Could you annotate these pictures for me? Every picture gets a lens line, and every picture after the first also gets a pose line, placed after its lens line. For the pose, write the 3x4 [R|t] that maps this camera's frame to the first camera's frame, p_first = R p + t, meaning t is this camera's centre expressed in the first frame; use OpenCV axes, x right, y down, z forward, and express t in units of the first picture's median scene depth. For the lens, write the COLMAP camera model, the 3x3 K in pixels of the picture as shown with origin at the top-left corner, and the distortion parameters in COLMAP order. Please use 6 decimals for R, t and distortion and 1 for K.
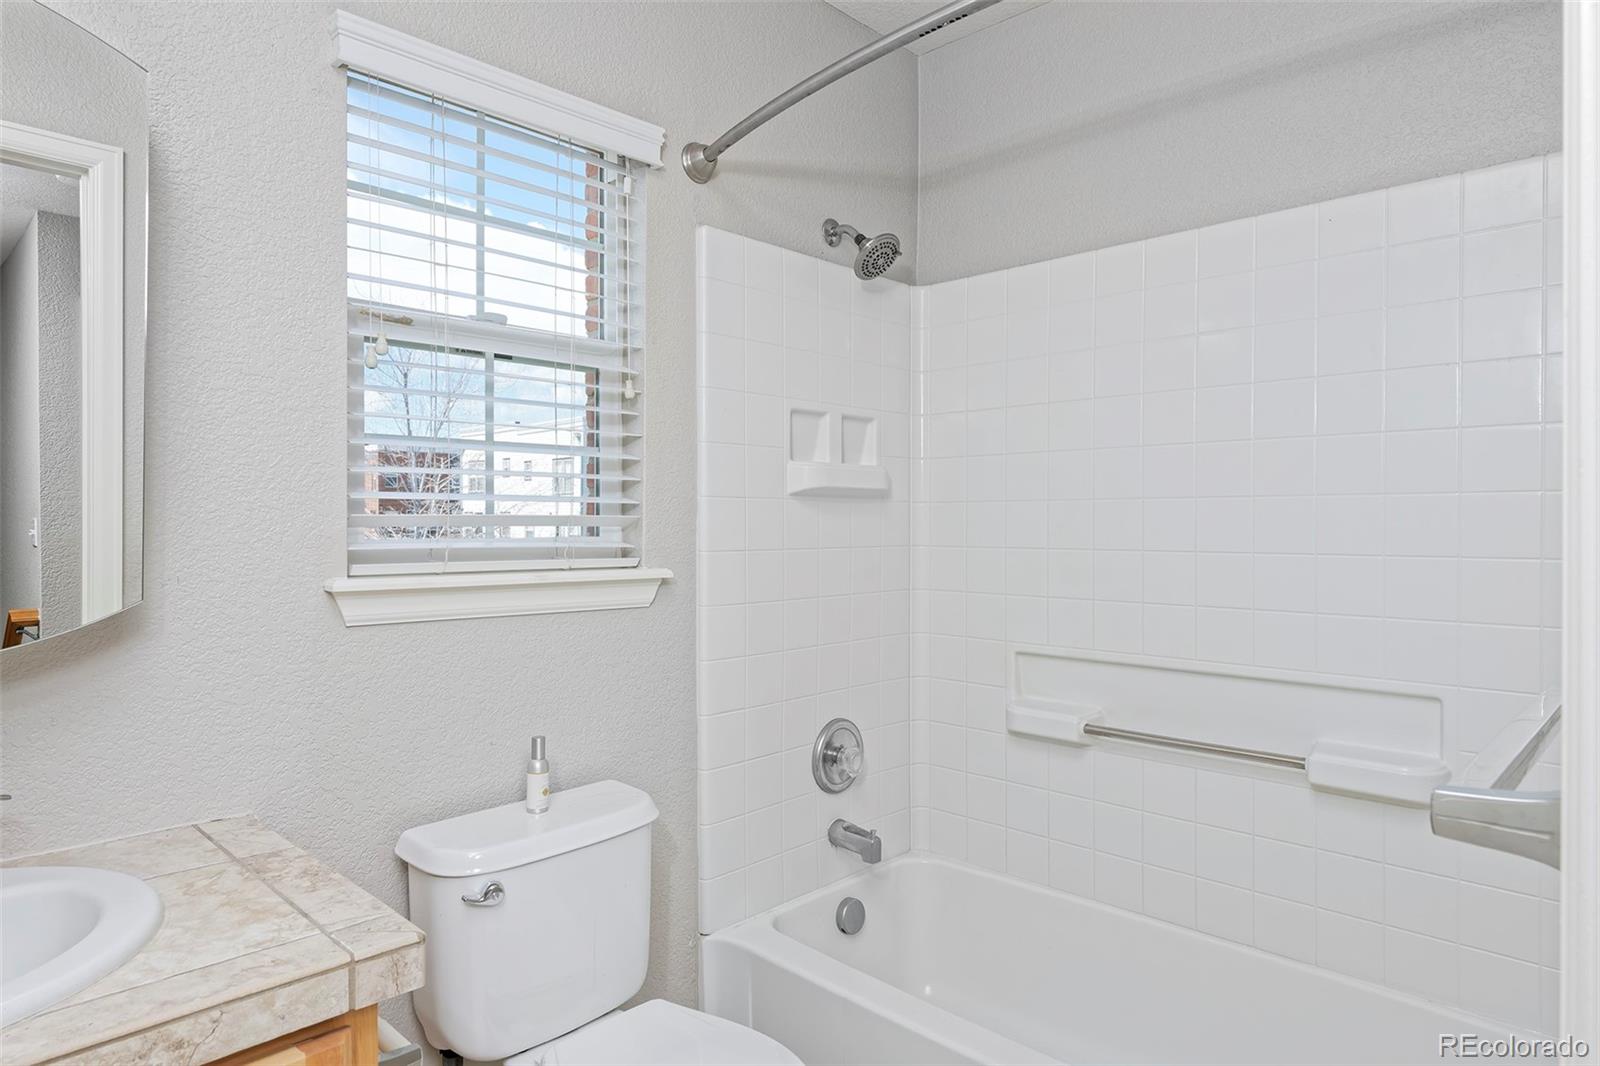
lens RADIAL K [[923.2, 0, 809.0], [0, 923.2, 527.8], [0, 0, 1]] dist [-0.000632, -0.001684]
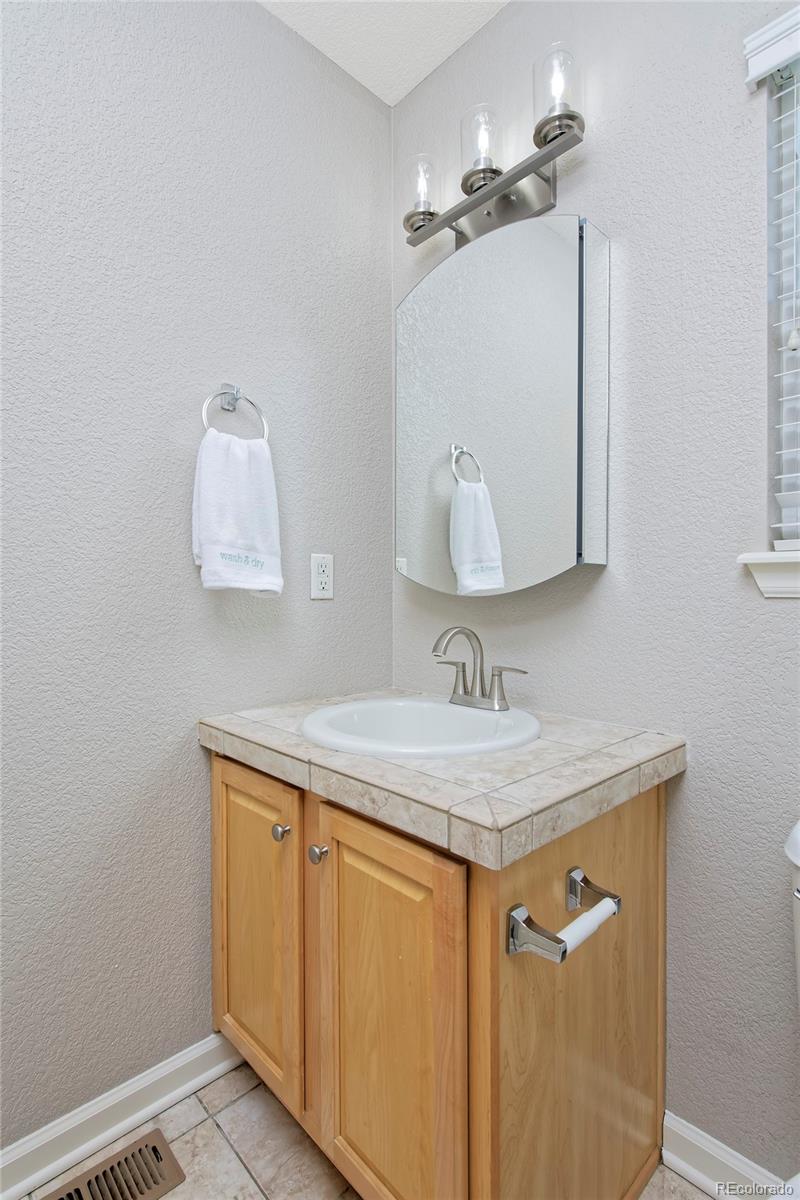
lens RADIAL K [[590.5, 0, 401.6], [0, 590.5, 598.6], [0, 0, 1]] dist [0.006359, 0.000735]
pose [[-0.040031, 0.018116, -0.999034, 0.113909], [0.002574, 0.999834, 0.018027, 0.050948], [0.999195, -0.001850, -0.040071, 0.323940]]
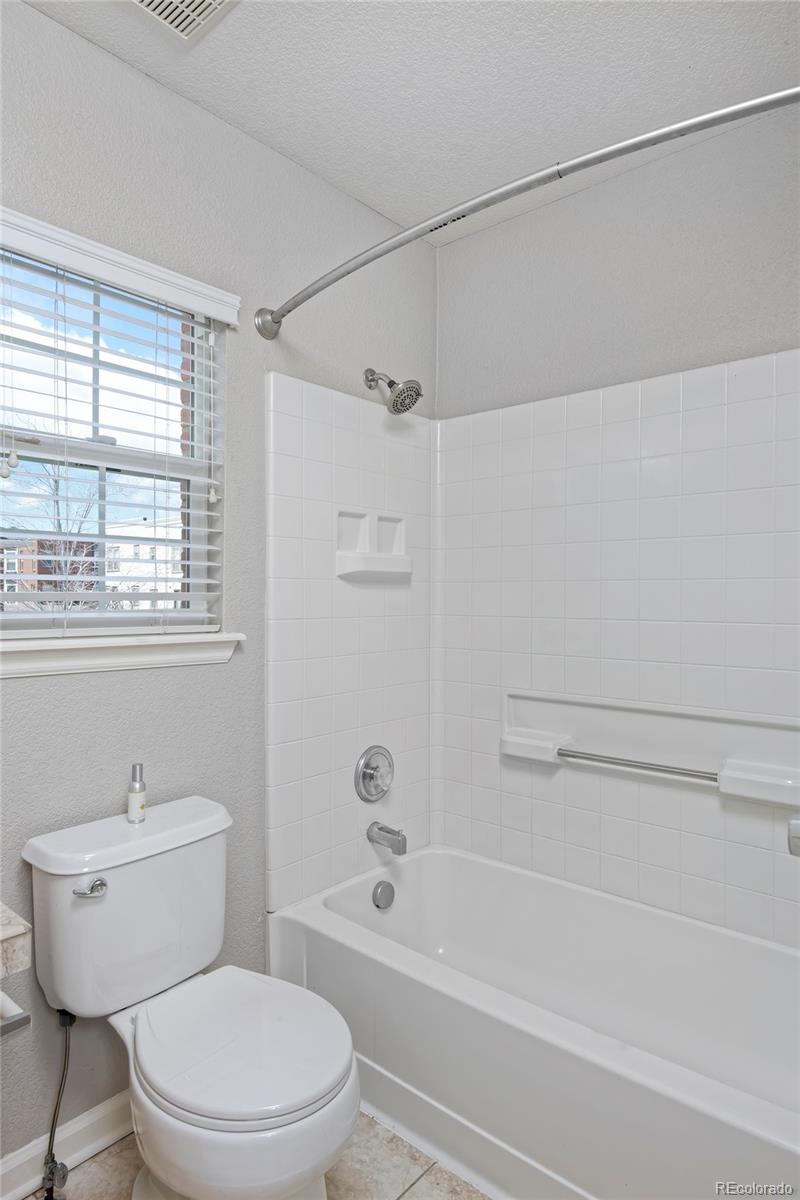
lens RADIAL K [[692.4, 0, 391.9], [0, 692.4, 598.8], [0, 0, 1]] dist [-0.000632, -0.001684]
pose [[0.998798, 0.002071, 0.048962, 0.011681], [-0.001949, 0.999995, -0.002545, -0.002633], [-0.048967, 0.002446, 0.998797, 0.010462]]
